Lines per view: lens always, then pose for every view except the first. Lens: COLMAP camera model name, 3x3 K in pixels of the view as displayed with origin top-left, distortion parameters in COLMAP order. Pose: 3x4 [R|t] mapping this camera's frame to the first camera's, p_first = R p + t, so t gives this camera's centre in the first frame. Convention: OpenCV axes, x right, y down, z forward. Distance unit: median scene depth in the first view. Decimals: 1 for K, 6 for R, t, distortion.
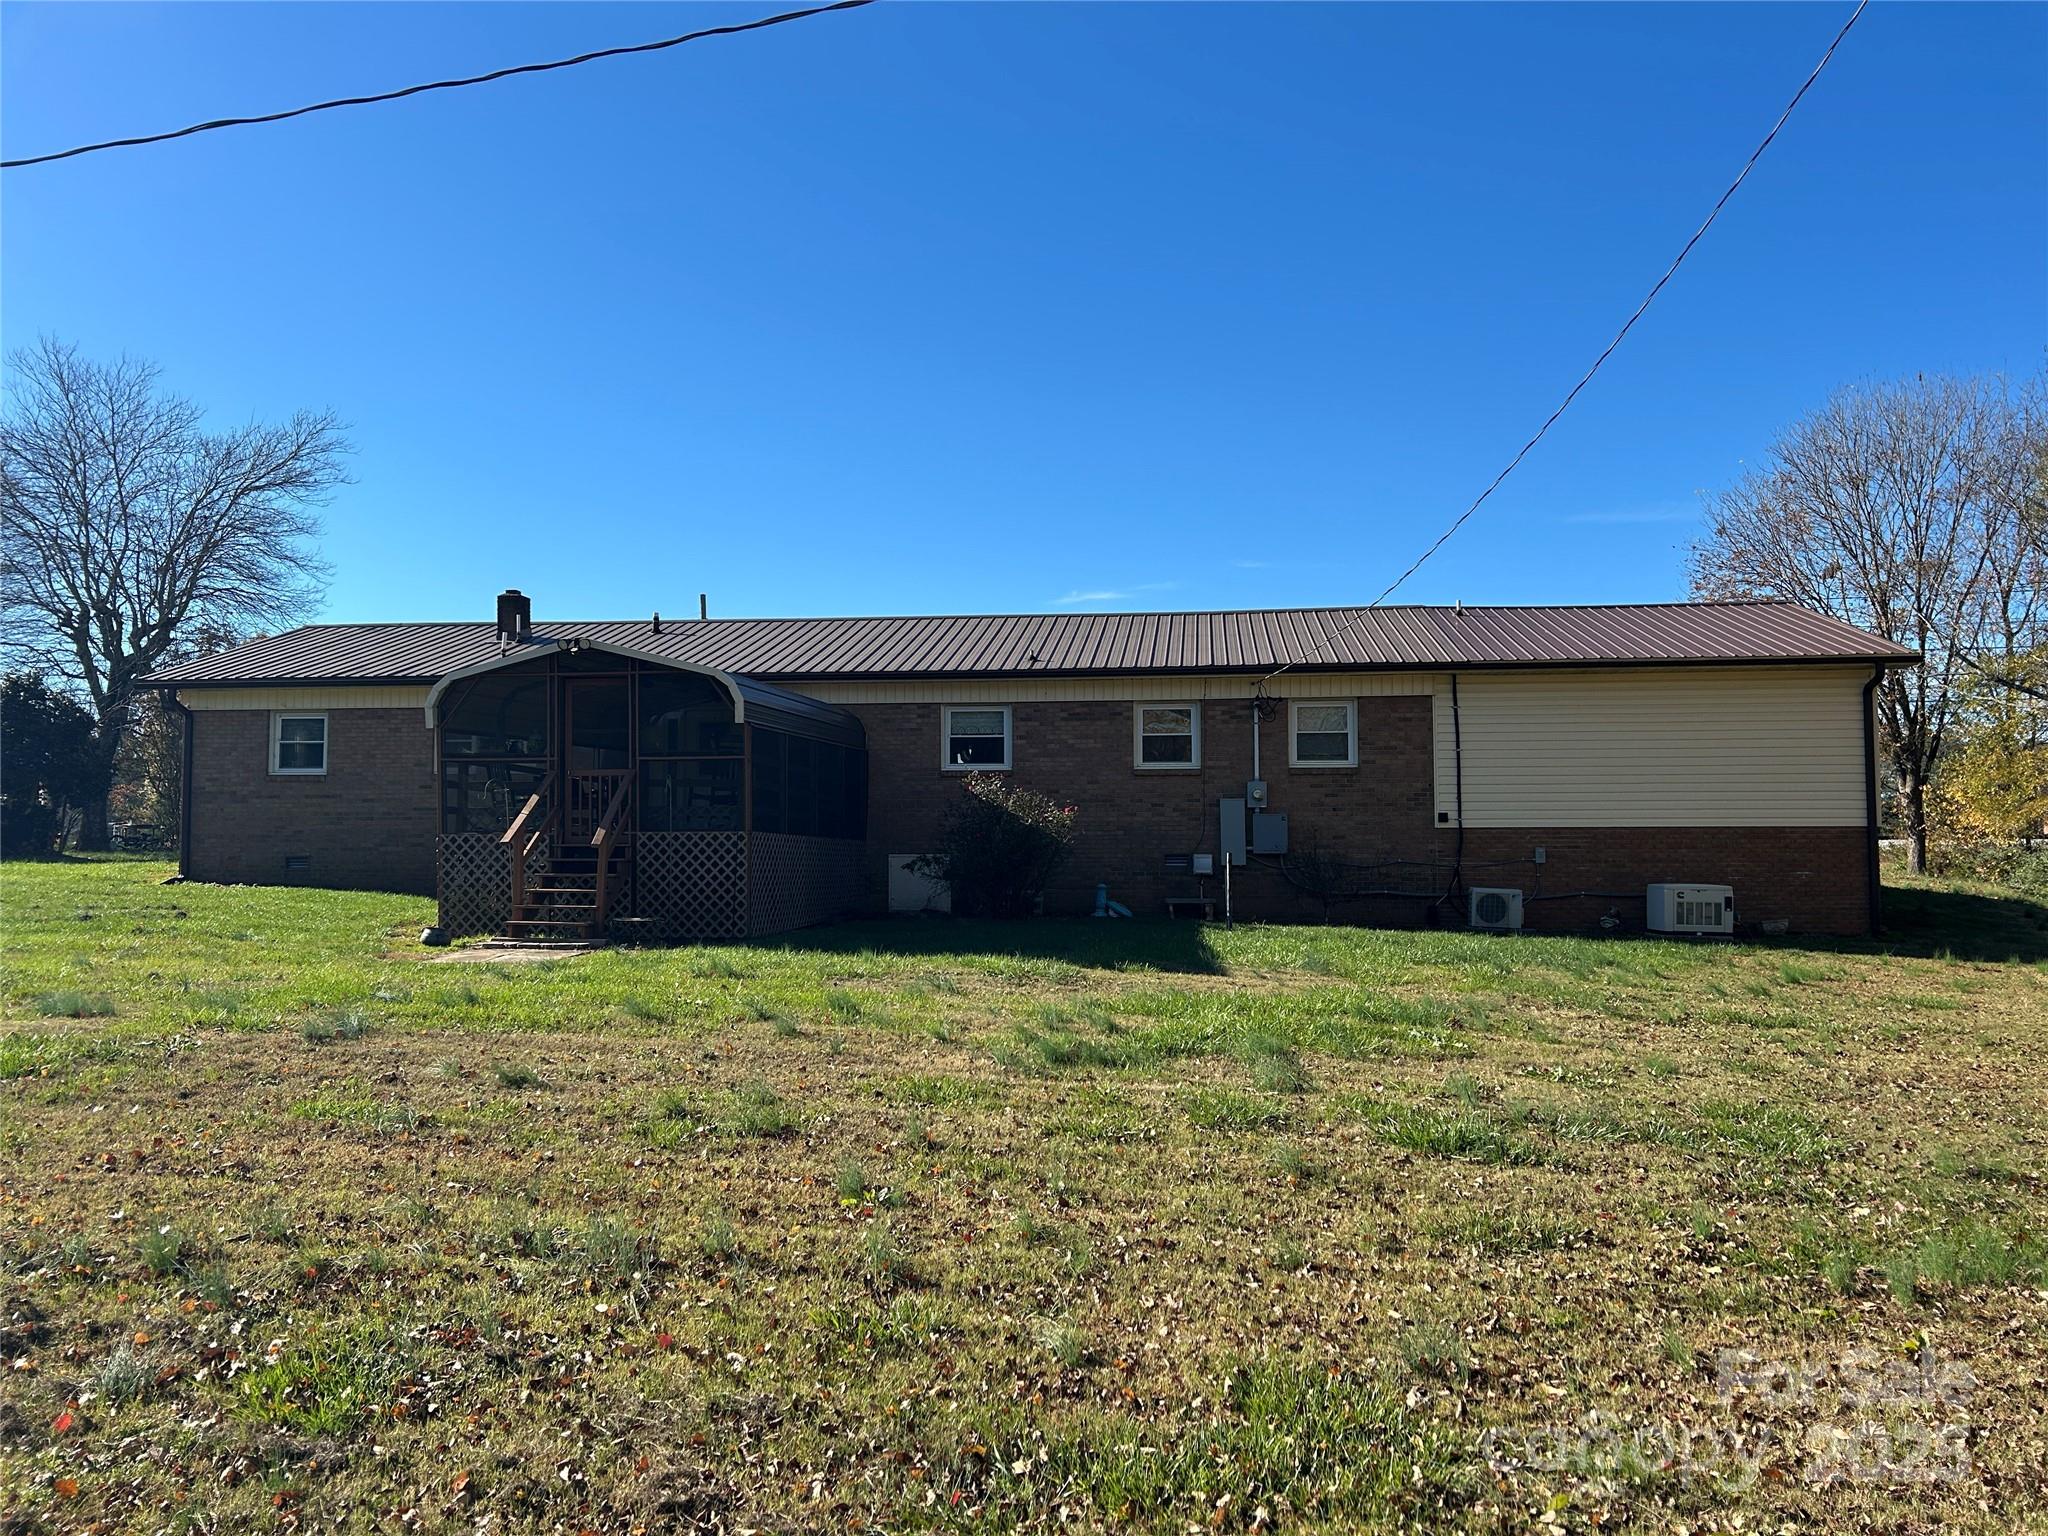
lens RADIAL K [[1520.2, 0, 1034.8], [0, 1520.2, 773.5], [0, 0, 1]] dist [0.118328, -0.155782]
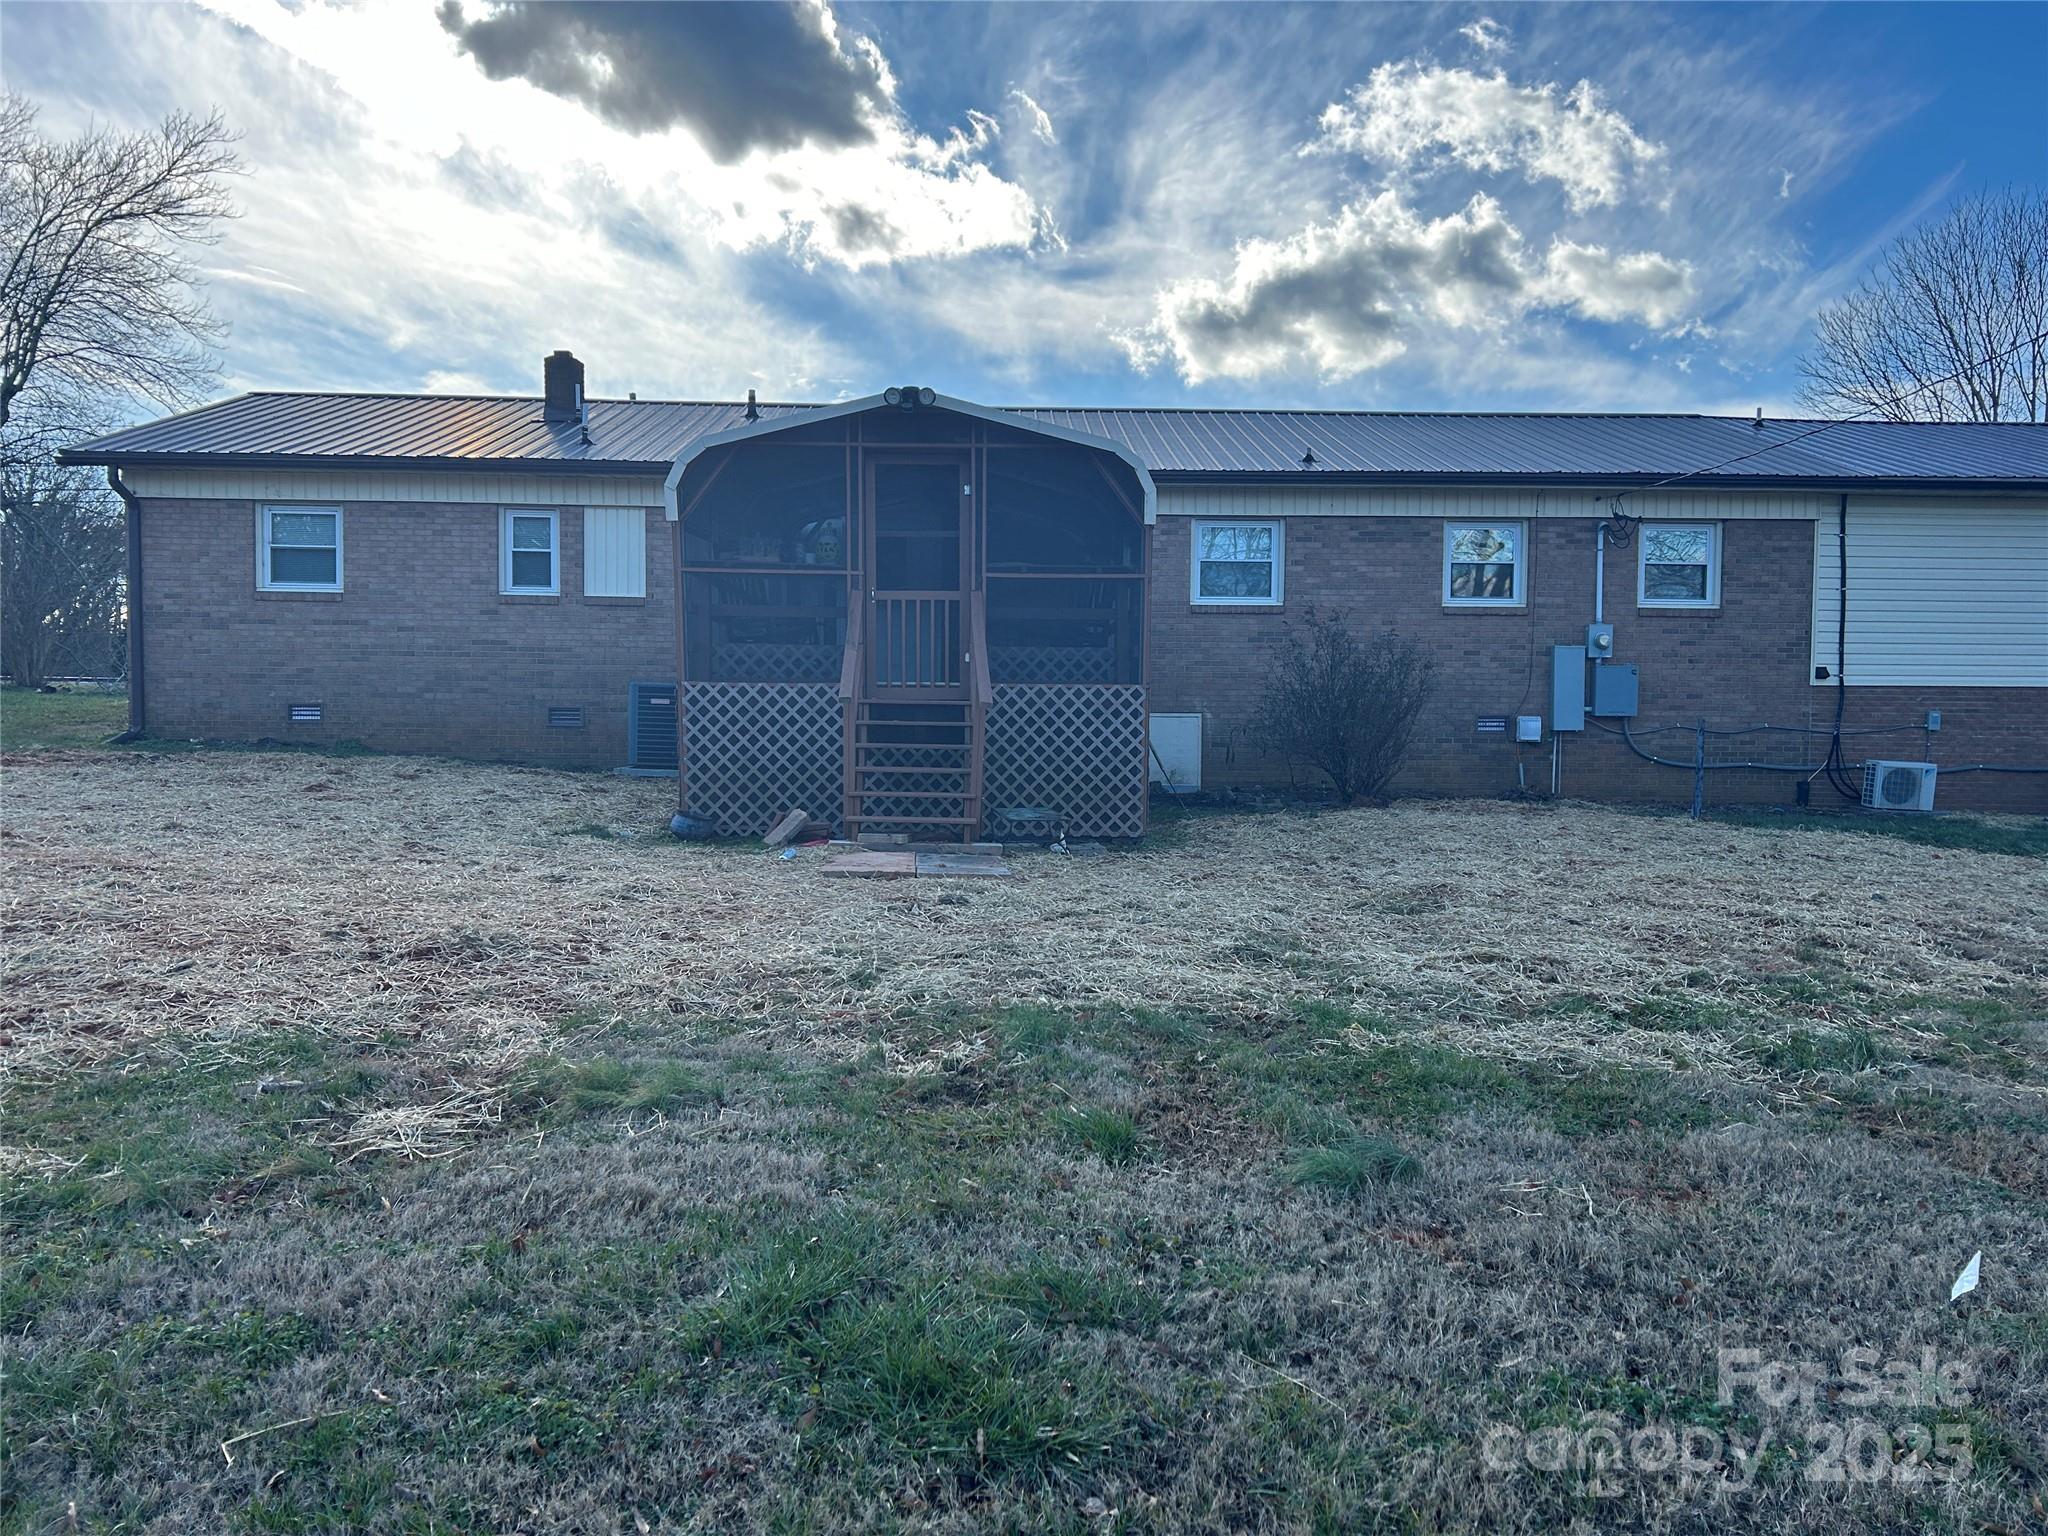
lens RADIAL K [[1525.7, 0, 1029.0], [0, 1525.7, 773.7], [0, 0, 1]] dist [0.062533, -0.065259]
pose [[0.989635, 0.003828, 0.143555, -0.260154], [-0.018421, 0.994770, 0.100464, 0.007205], [-0.142420, -0.102067, 0.984530, 0.248063]]
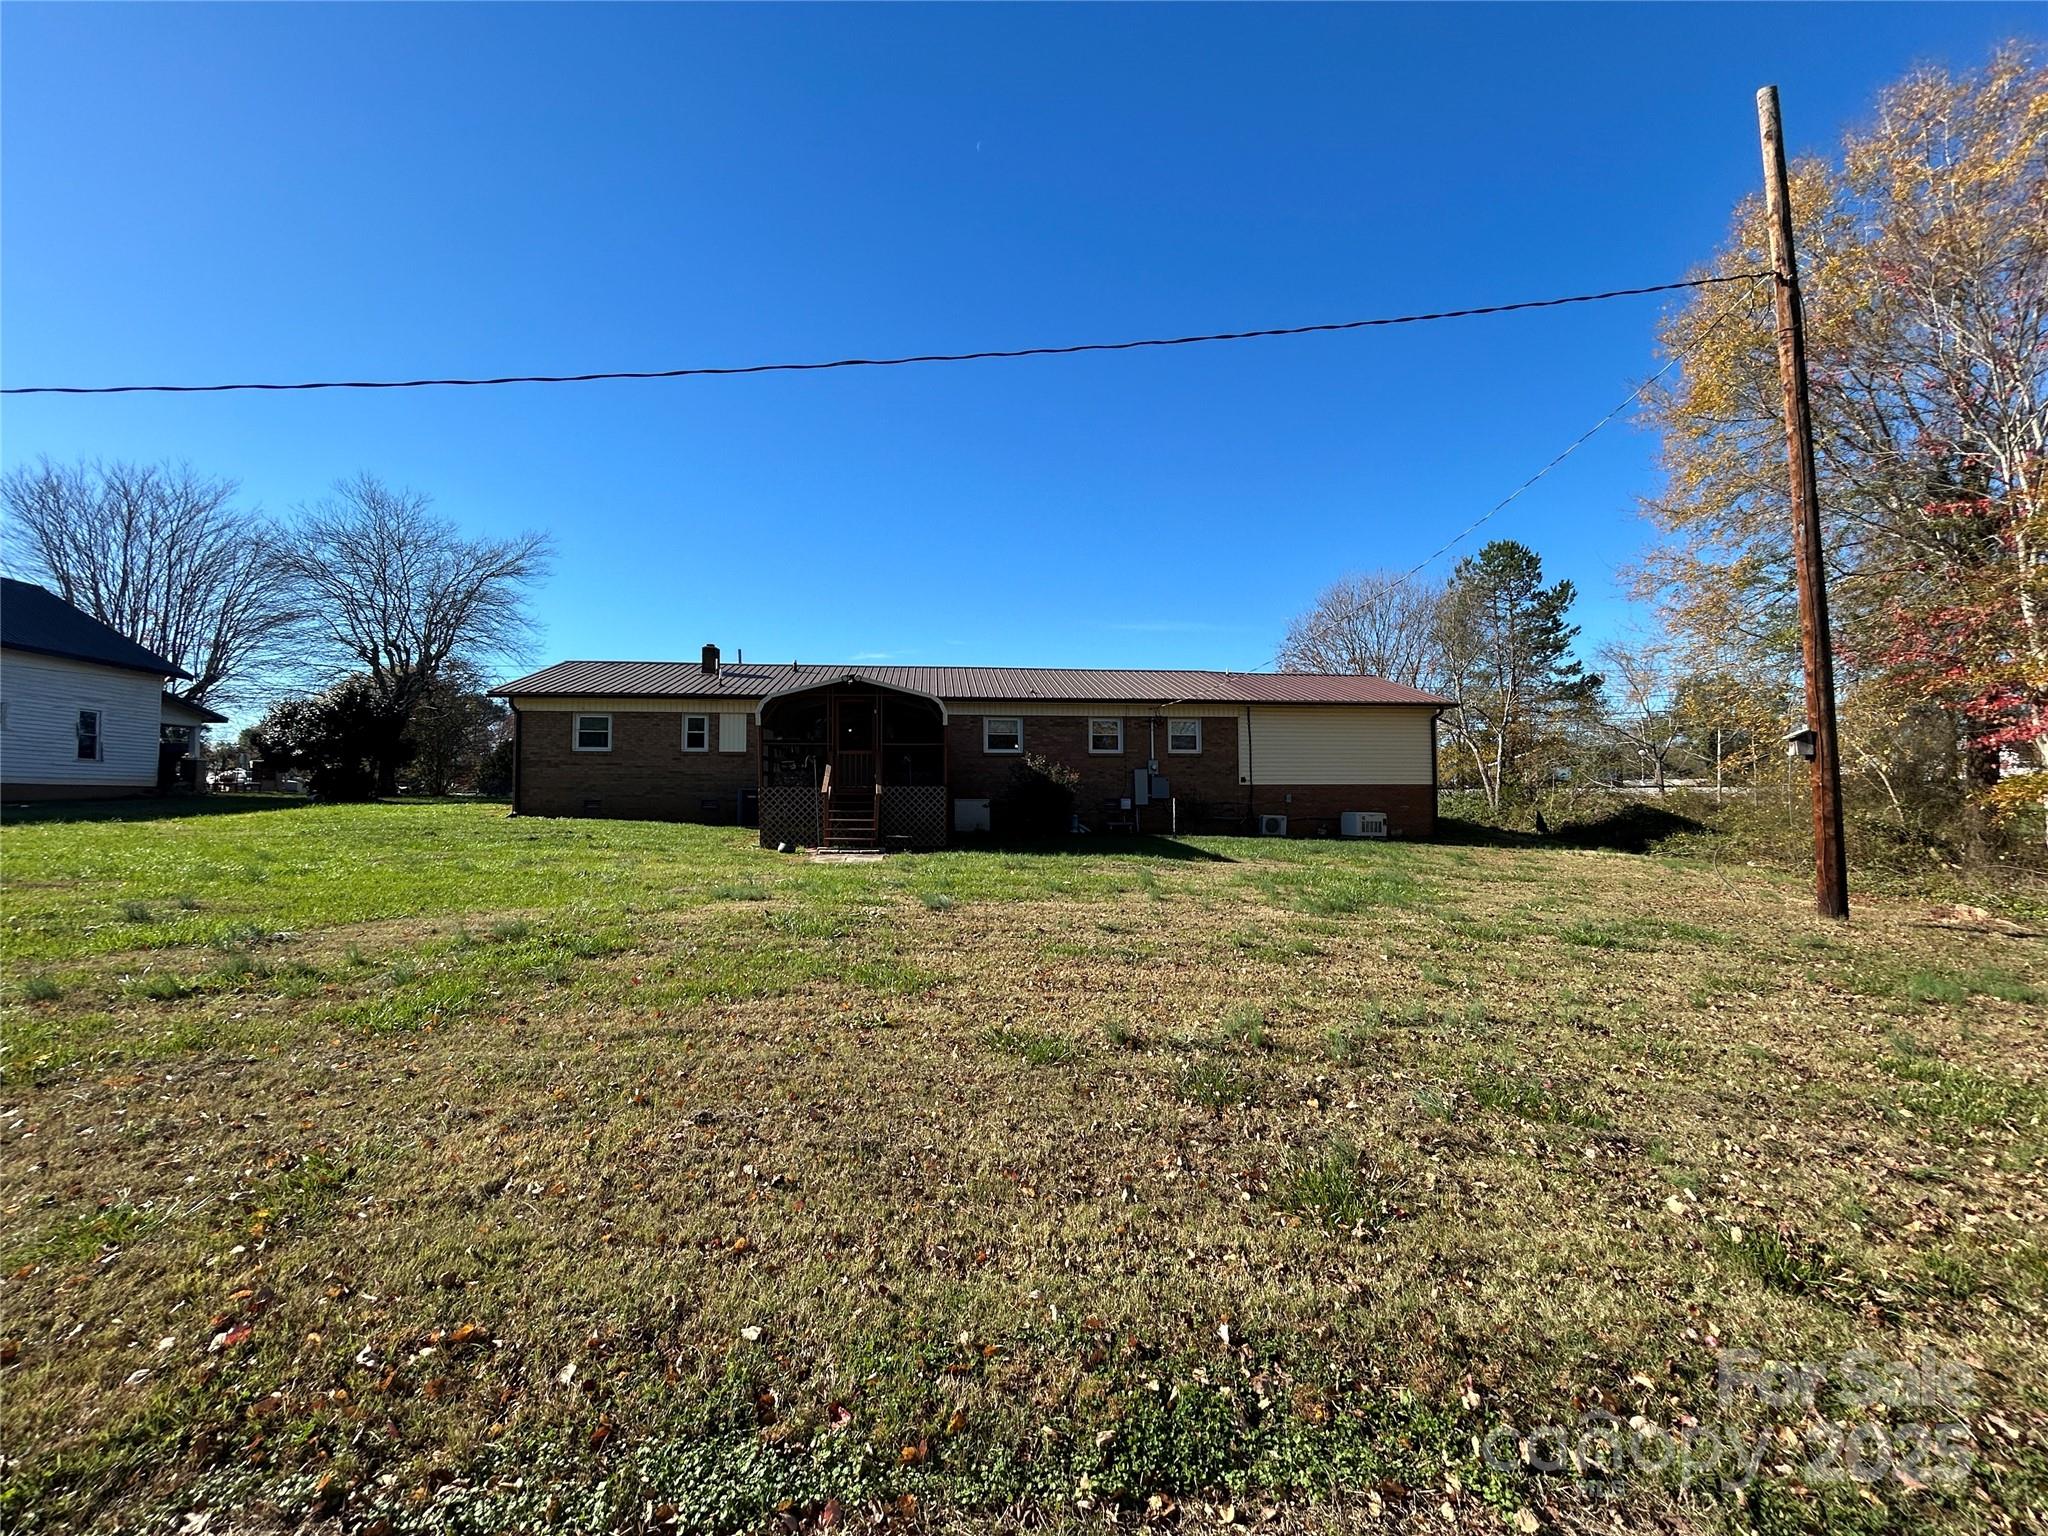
lens RADIAL K [[821.7, 0, 1020.2], [0, 821.7, 763.6], [0, 0, 1]] dist [0.000912, -0.000092]
pose [[0.974615, 0.008116, 0.223740, -0.242819], [-0.010708, 0.999889, 0.010373, 0.000219], [-0.223631, -0.012506, 0.974594, 0.040145]]
